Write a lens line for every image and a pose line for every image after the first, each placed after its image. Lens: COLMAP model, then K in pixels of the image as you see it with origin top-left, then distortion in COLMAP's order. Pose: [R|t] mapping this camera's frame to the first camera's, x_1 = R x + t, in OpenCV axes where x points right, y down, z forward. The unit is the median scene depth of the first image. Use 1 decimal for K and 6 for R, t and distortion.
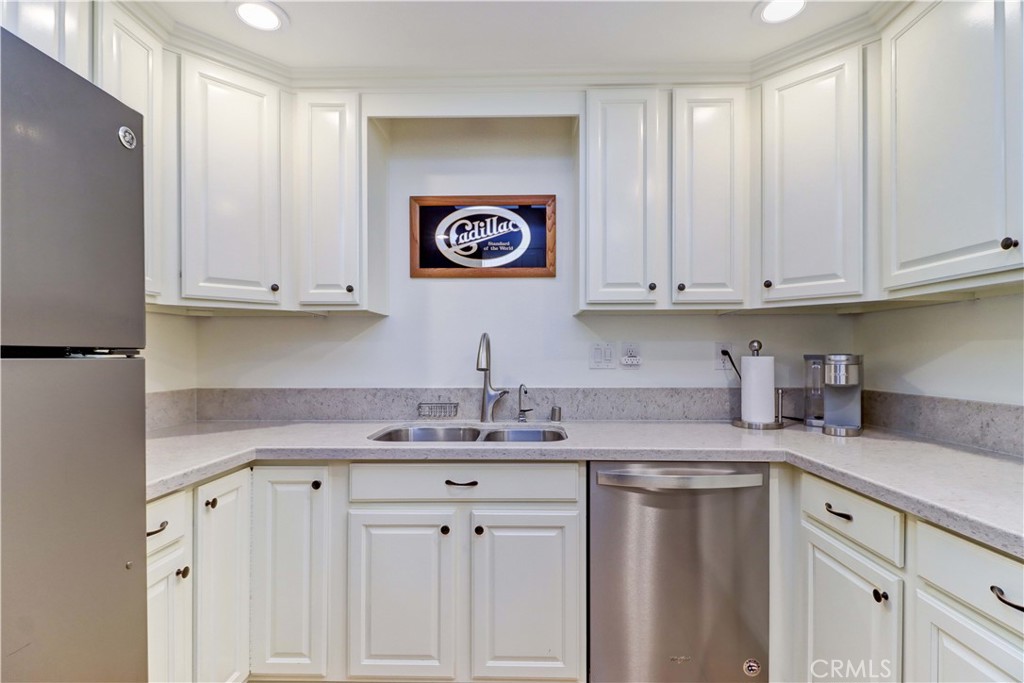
lens RADIAL K [[472.5, 0, 529.2], [0, 472.5, 351.9], [0, 0, 1]] dist [0.014878, -0.009275]
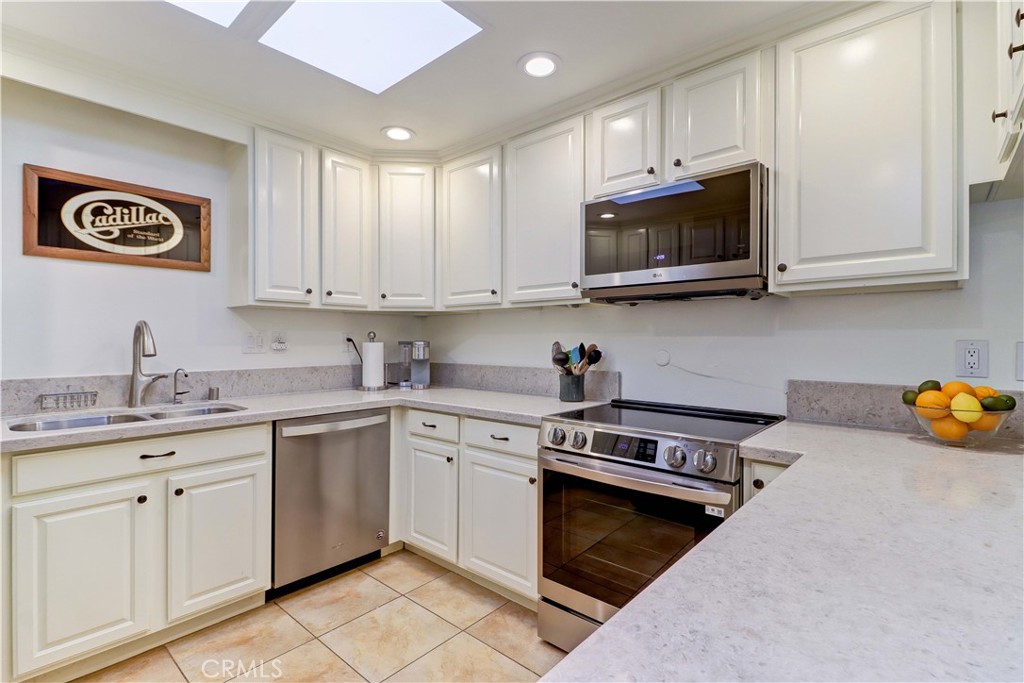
lens RADIAL K [[472.5, 0, 512.7], [0, 472.5, 340.3], [0, 0, 1]] dist [0.014878, -0.009275]
pose [[0.650635, 0.000886, 0.759390, -0.369769], [-0.003373, 0.999993, 0.001723, -0.001353], [-0.759383, -0.003683, 0.650633, -0.309018]]
